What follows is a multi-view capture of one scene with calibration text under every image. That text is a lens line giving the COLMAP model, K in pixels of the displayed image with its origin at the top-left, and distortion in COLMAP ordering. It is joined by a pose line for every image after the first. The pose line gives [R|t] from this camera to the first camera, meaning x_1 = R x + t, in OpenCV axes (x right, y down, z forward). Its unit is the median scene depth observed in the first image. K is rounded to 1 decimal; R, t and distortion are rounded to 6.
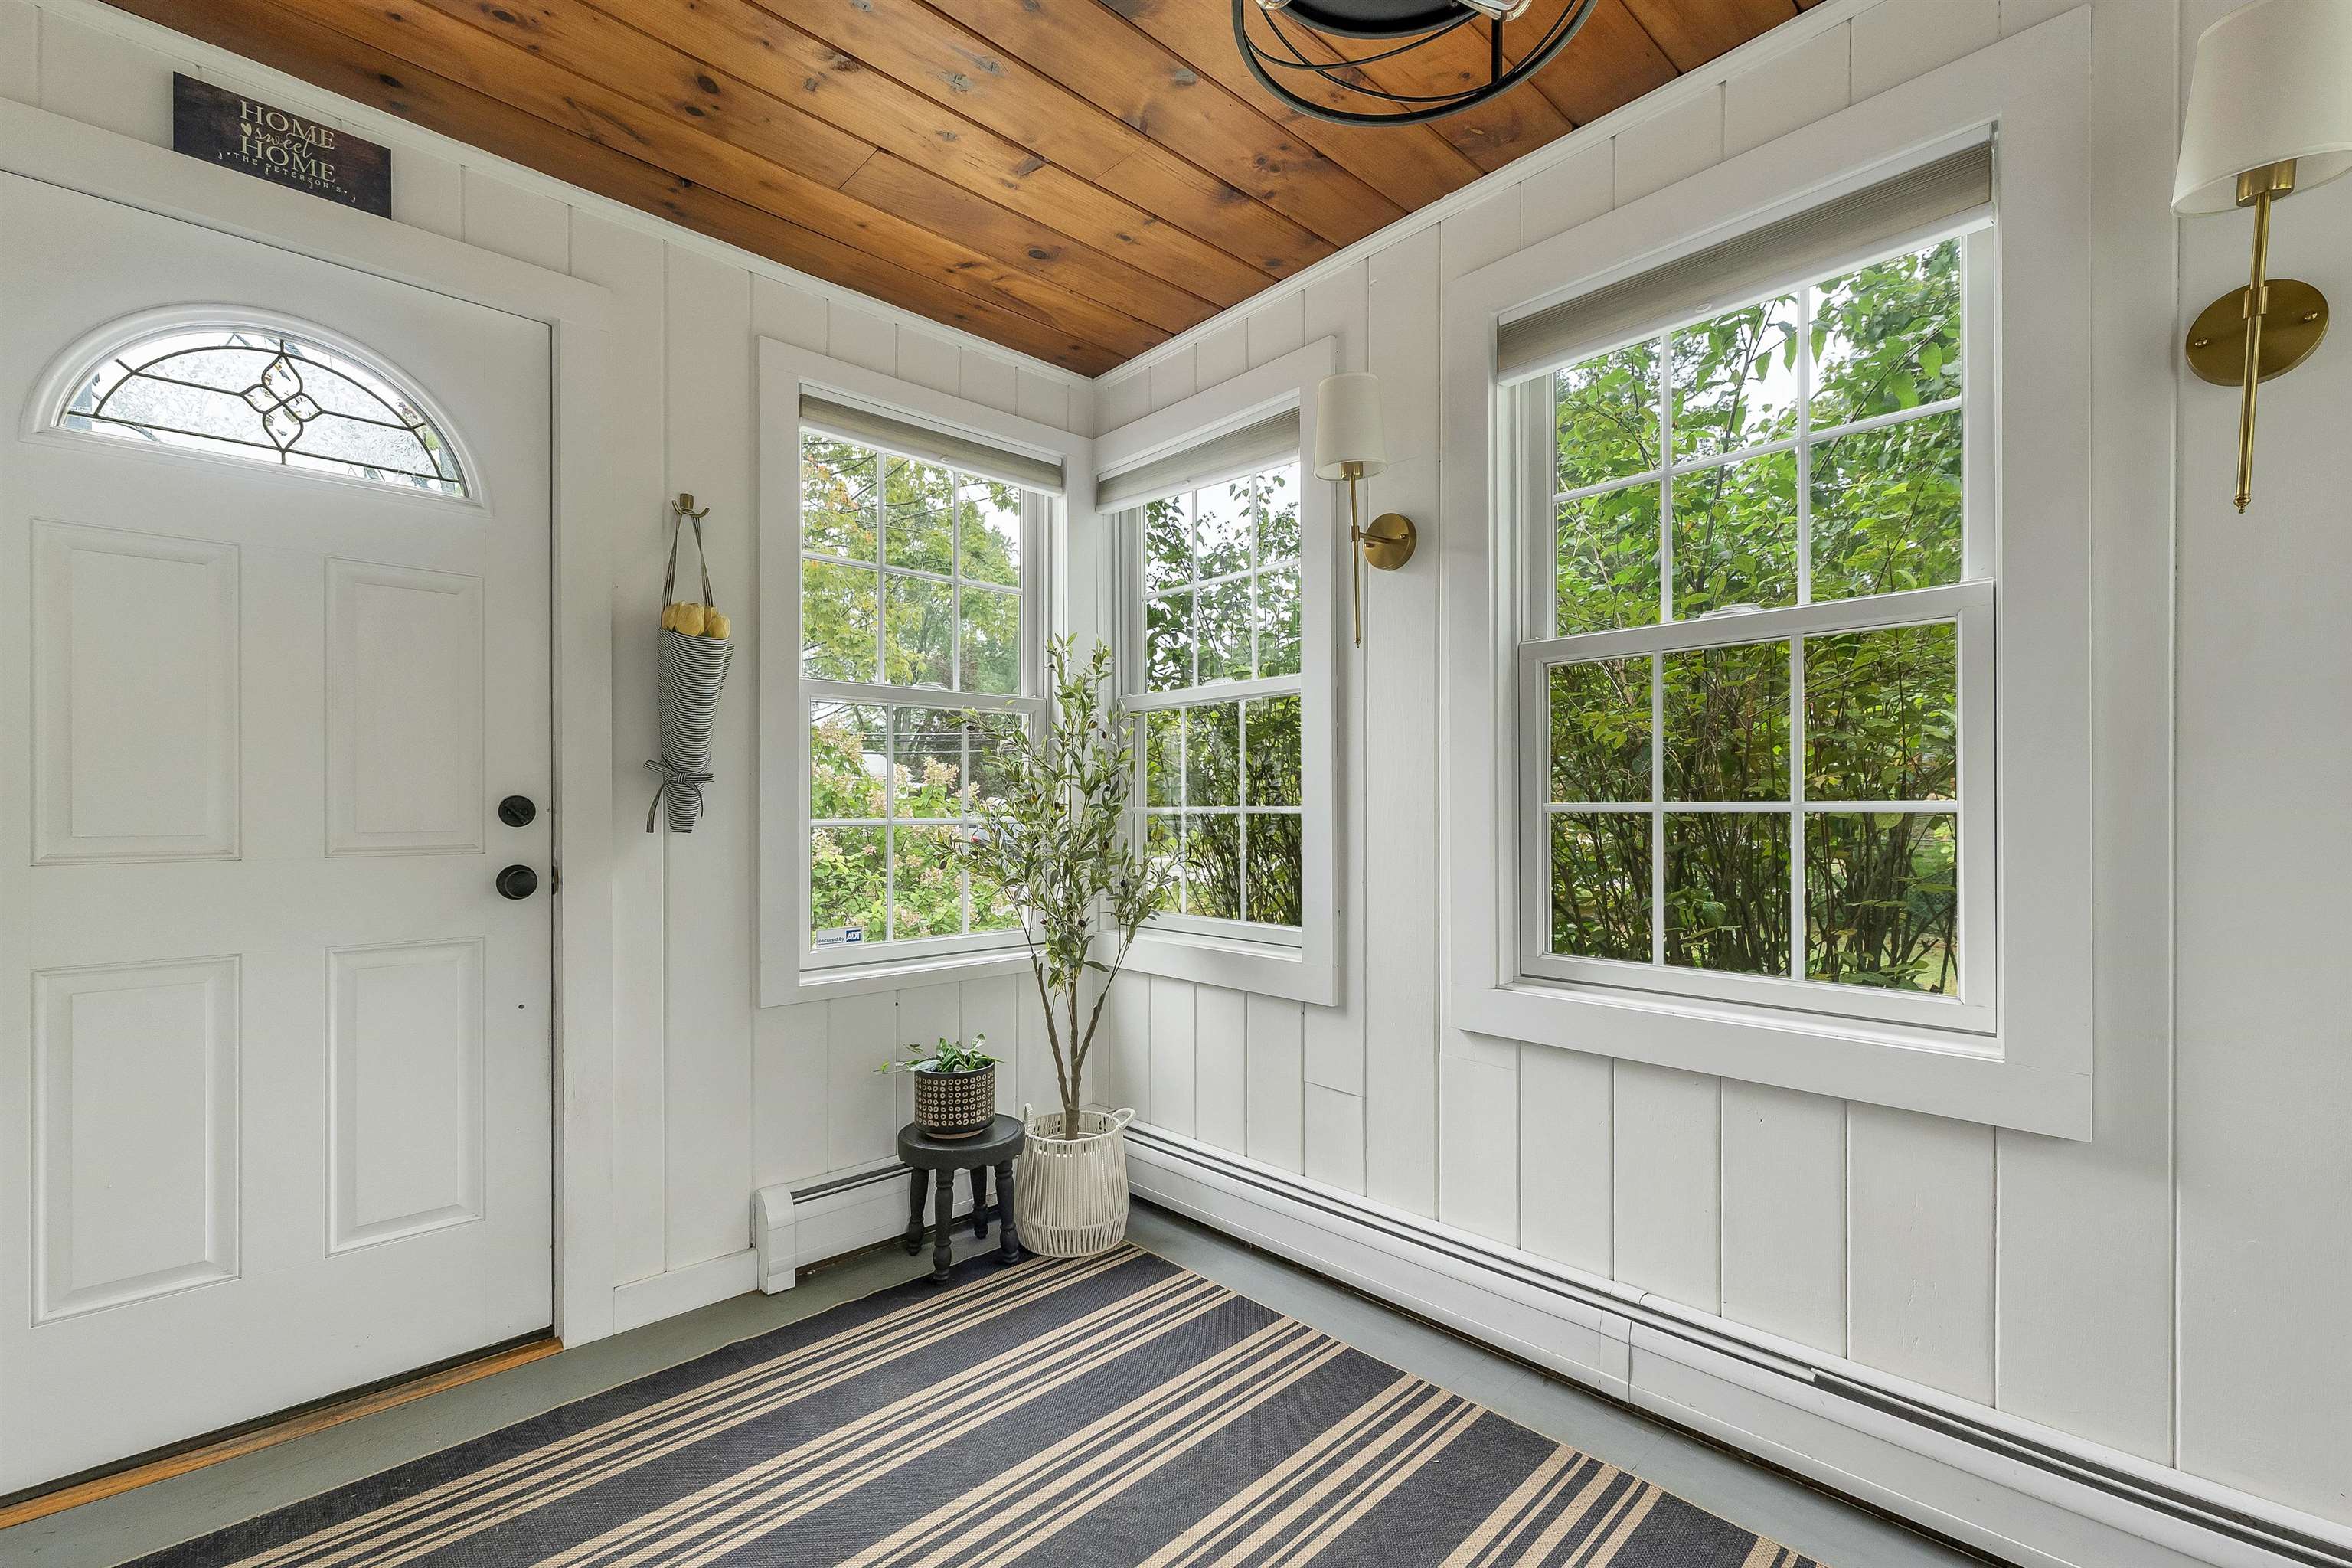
lens RADIAL K [[984.9, 0, 1170.2], [0, 984.9, 801.0], [0, 0, 1]] dist [0.000460, -0.000006]
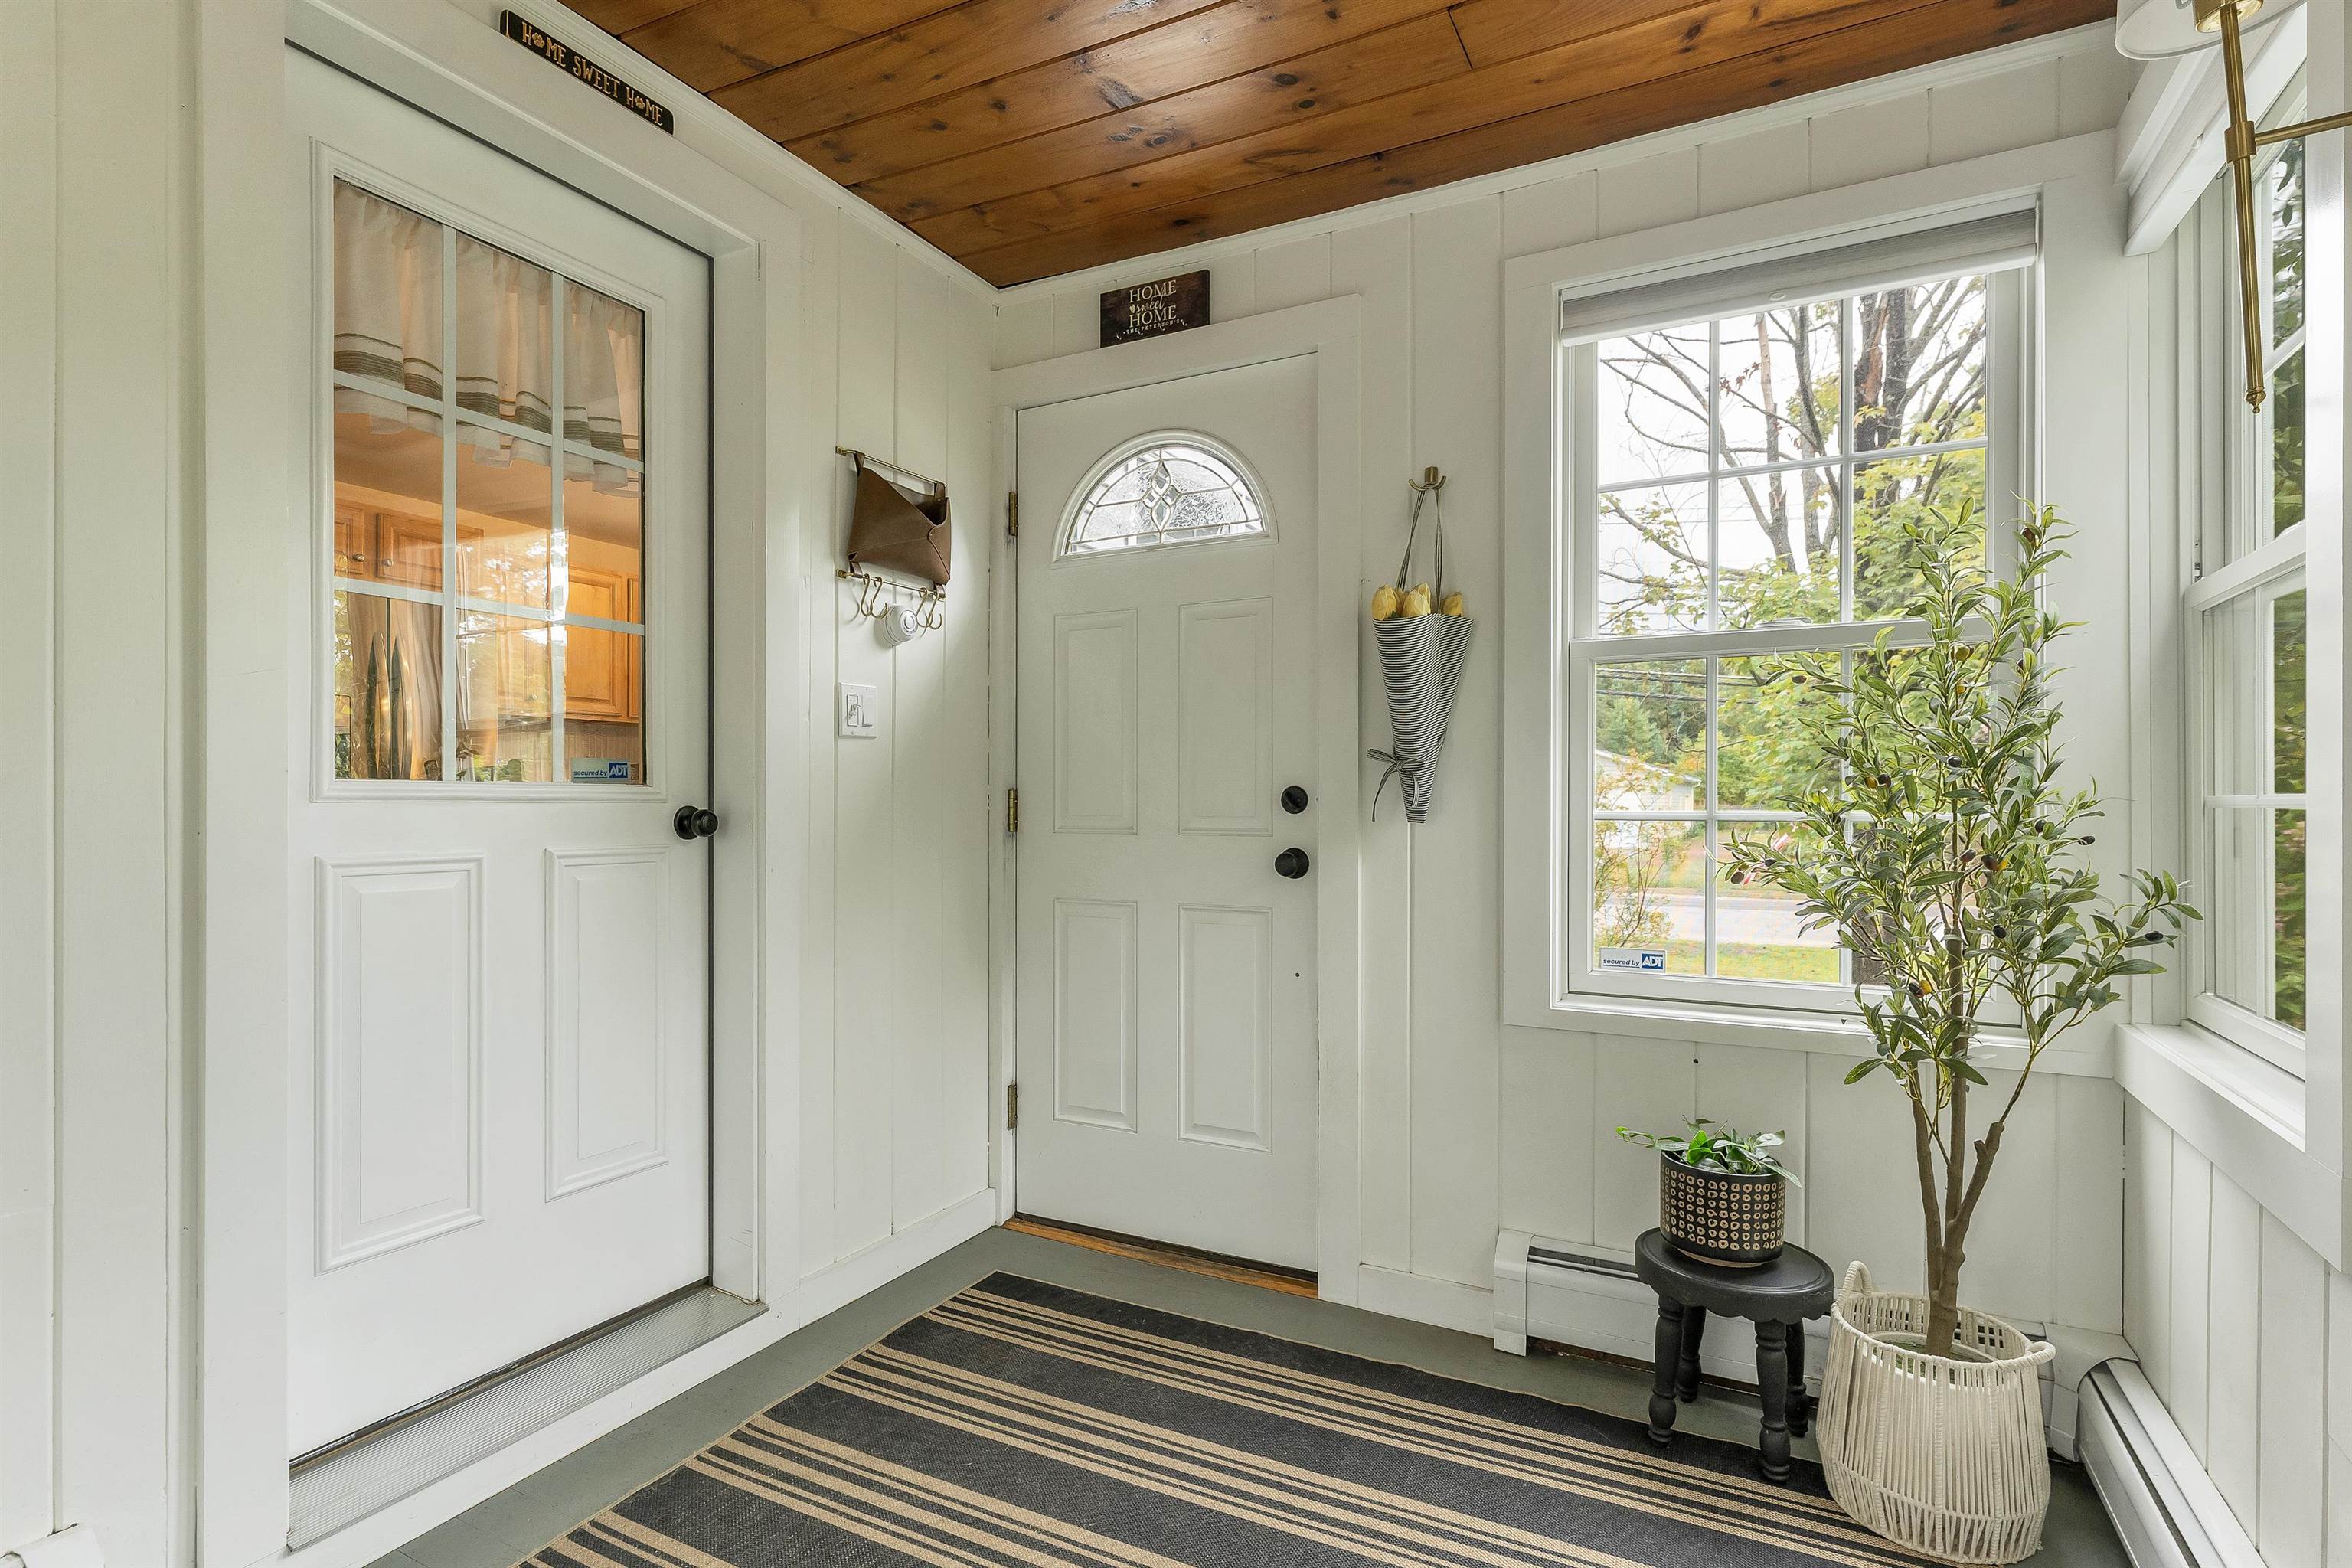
lens RADIAL K [[1164.4, 0, 1171.9], [0, 1164.4, 795.4], [0, 0, 1]] dist [-0.002847, 0.000004]
pose [[0.328603, -0.001593, -0.944467, 0.515186], [0.005683, 0.999984, 0.000290, 0.004092], [0.944451, -0.005463, 0.328607, 0.413851]]
